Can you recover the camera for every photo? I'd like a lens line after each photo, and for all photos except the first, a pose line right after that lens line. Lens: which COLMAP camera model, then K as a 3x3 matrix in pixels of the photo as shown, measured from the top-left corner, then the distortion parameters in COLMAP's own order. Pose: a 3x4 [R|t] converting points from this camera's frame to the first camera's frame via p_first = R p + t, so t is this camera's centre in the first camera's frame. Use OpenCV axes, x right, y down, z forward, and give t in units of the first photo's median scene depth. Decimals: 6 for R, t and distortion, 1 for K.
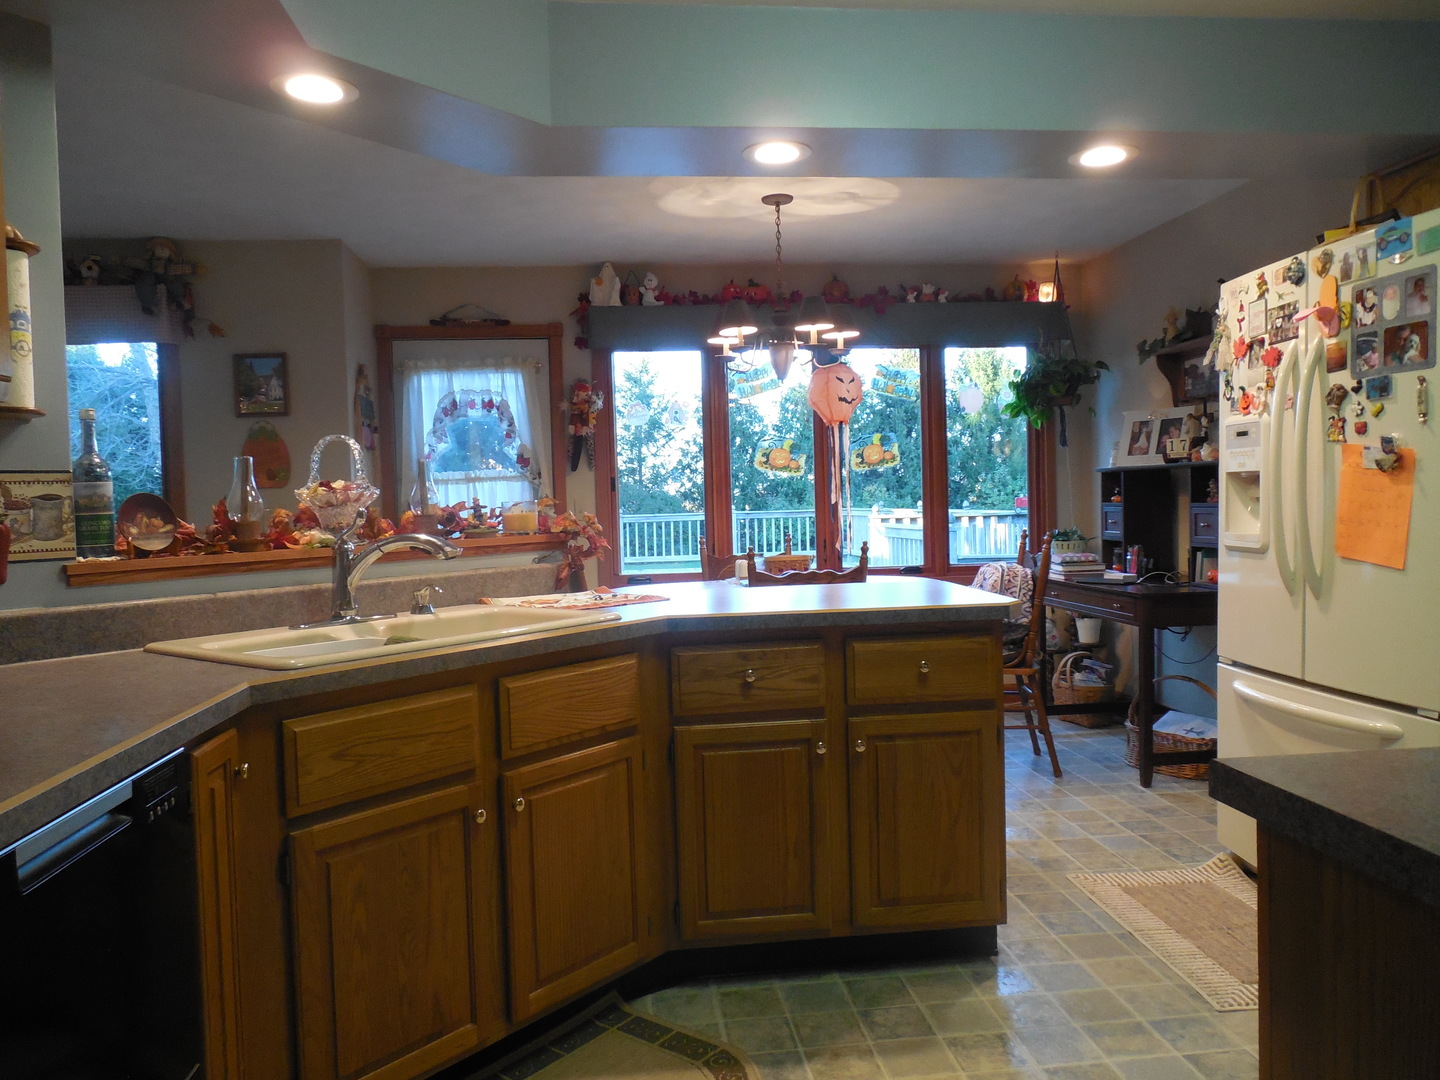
lens RADIAL K [[1081.6, 0, 725.9], [0, 1081.6, 545.0], [0, 0, 1]] dist [-0.029010, 0.008207]
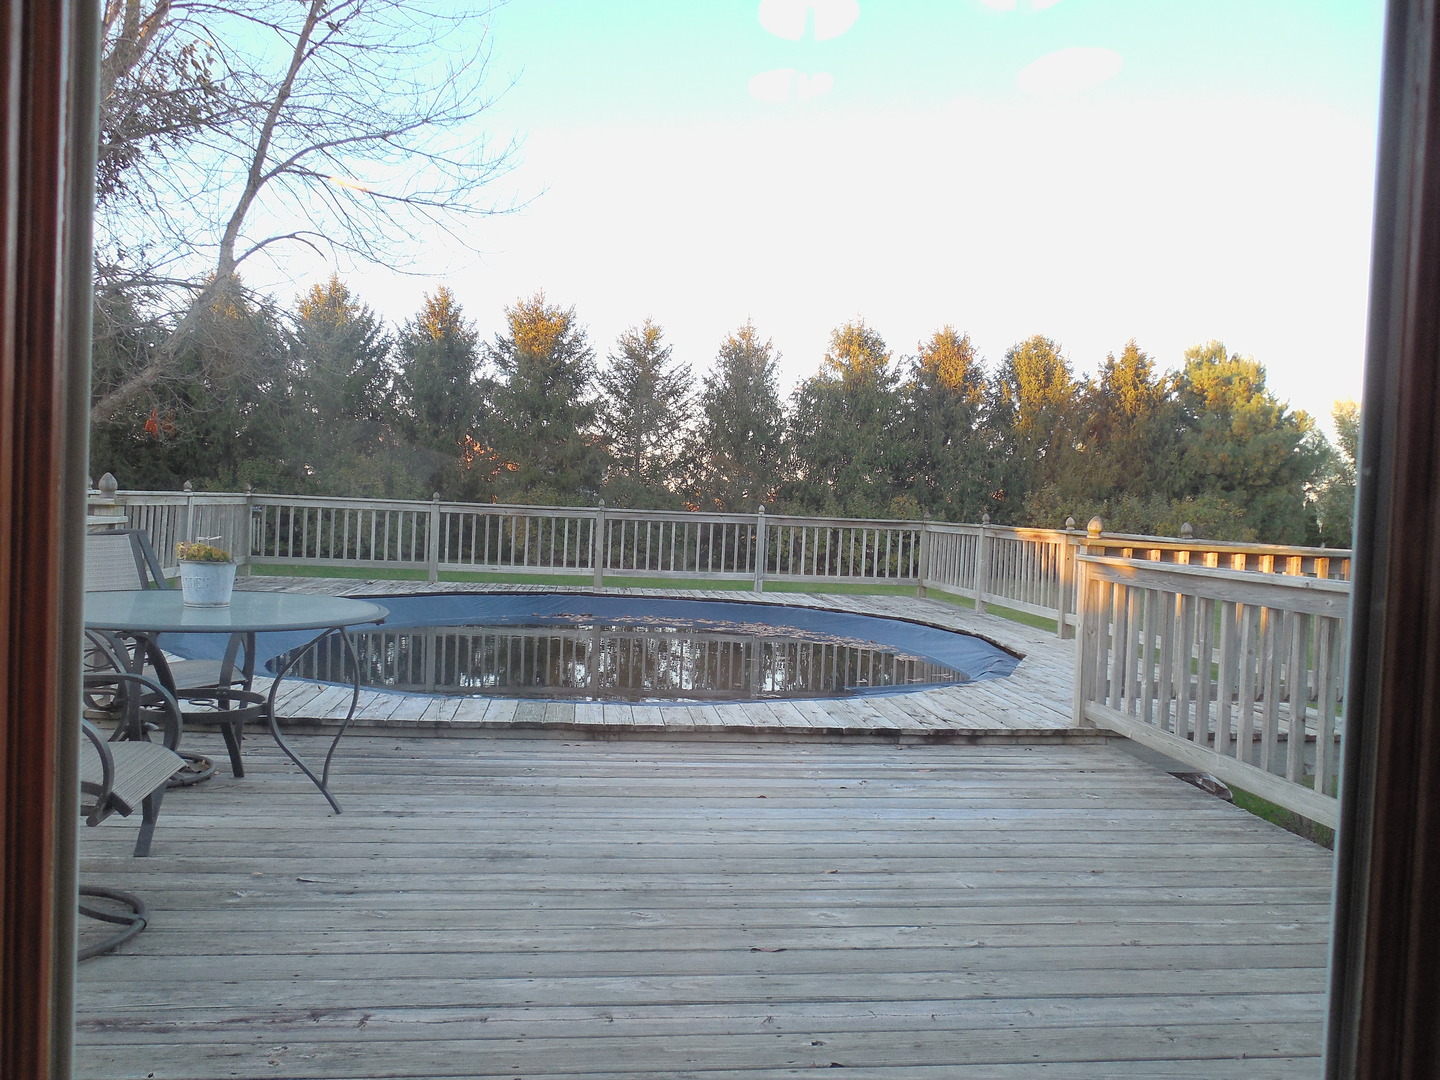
lens RADIAL K [[1081.6, 0, 732.0], [0, 1081.6, 534.6], [0, 0, 1]] dist [-0.029010, 0.008207]
pose [[0.997610, 0.068243, 0.010805, -0.063693], [-0.068093, 0.997585, -0.013719, -0.022471], [-0.011715, 0.012950, 0.999848, 0.982231]]
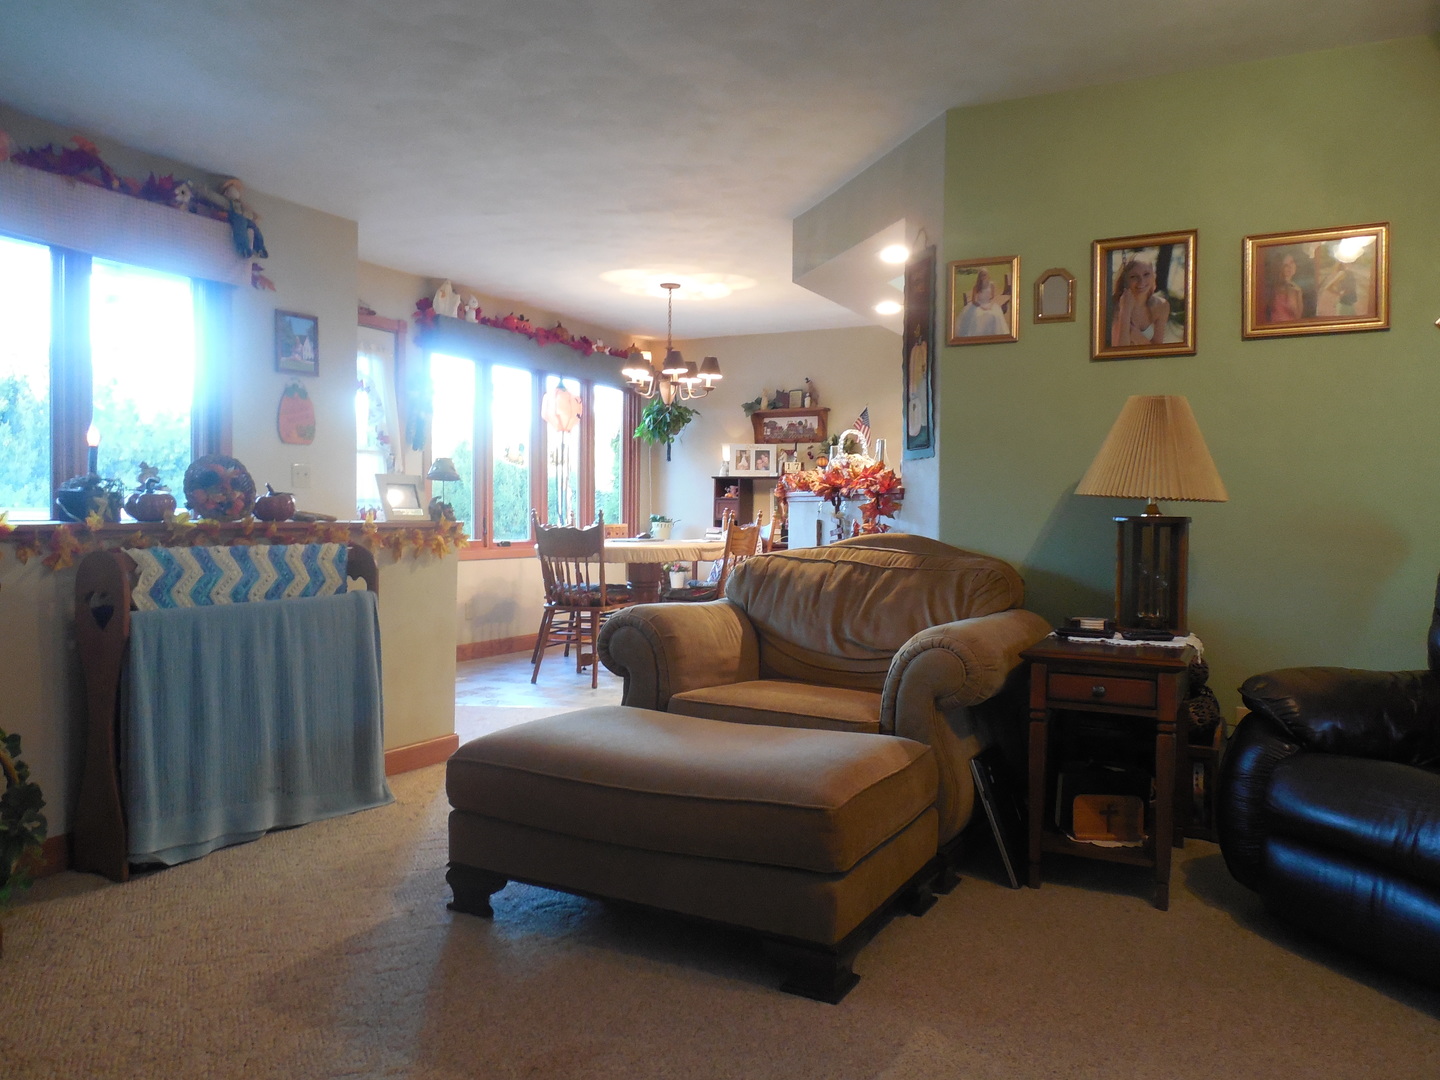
lens RADIAL K [[1081.6, 0, 720.3], [0, 1081.6, 537.0], [0, 0, 1]] dist [-0.029010, 0.008207]
pose [[0.562621, 0.018252, 0.826513, -0.924715], [0.007192, 0.999610, -0.026969, 0.058741], [-0.826684, 0.021117, 0.562271, 0.079050]]
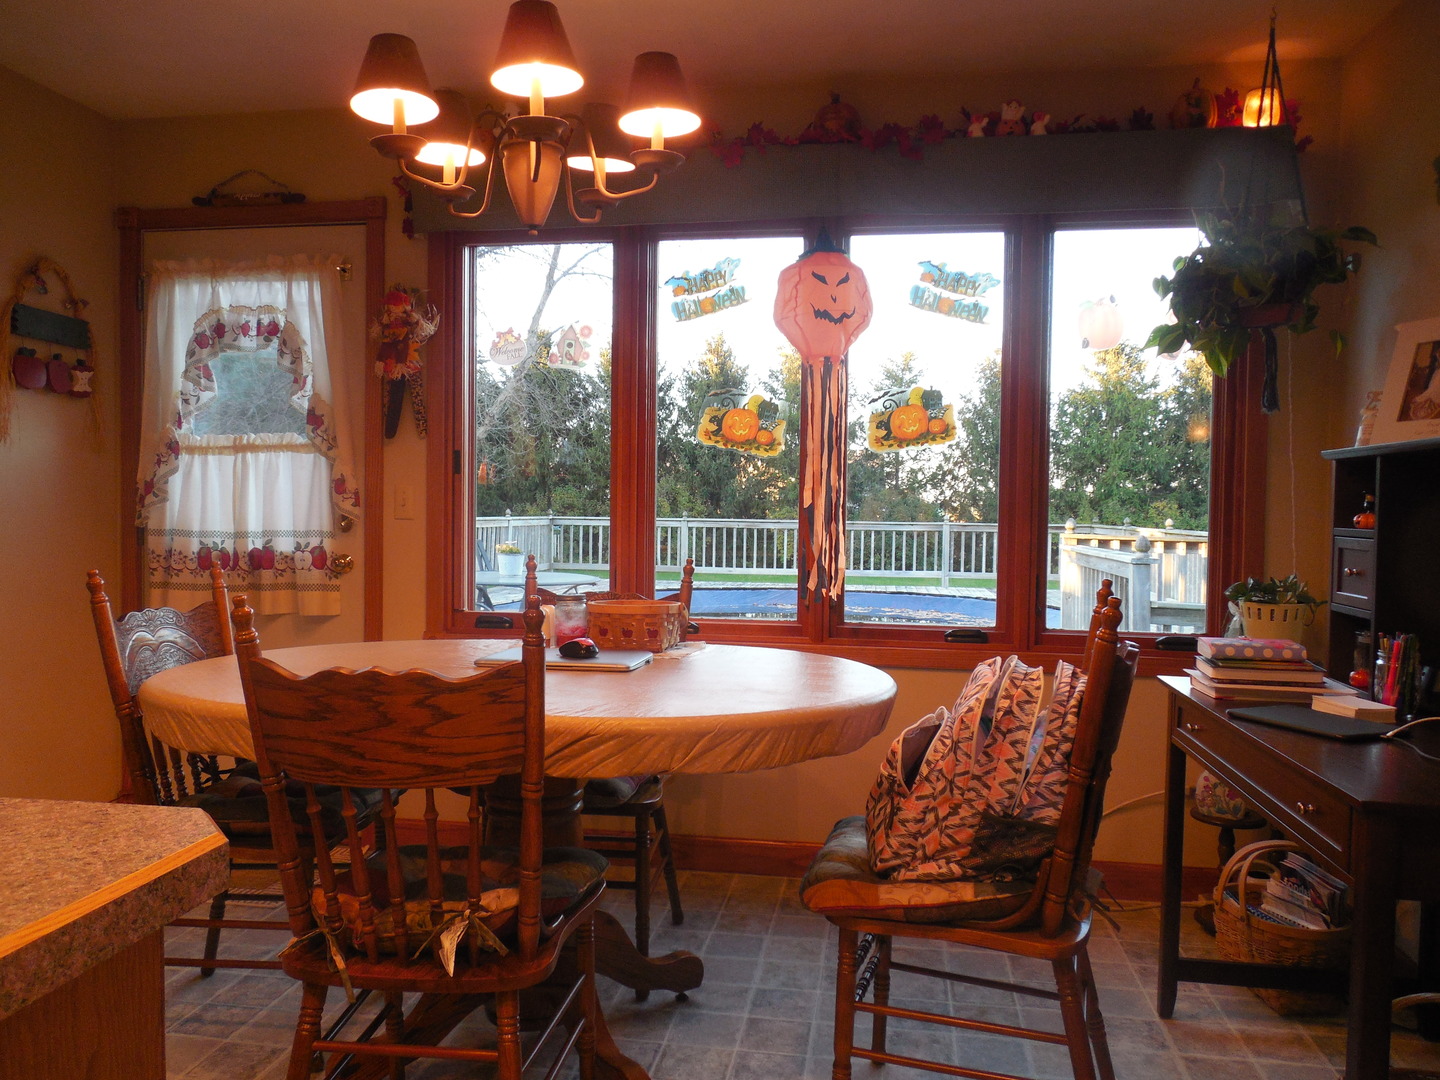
lens RADIAL K [[1081.6, 0, 715.2], [0, 1081.6, 548.8], [0, 0, 1]] dist [-0.029010, 0.008207]
pose [[0.960848, 0.050489, -0.272436, 0.209399], [-0.051019, 0.998684, 0.005142, -0.018458], [0.272337, 0.008959, 0.962160, 0.469975]]
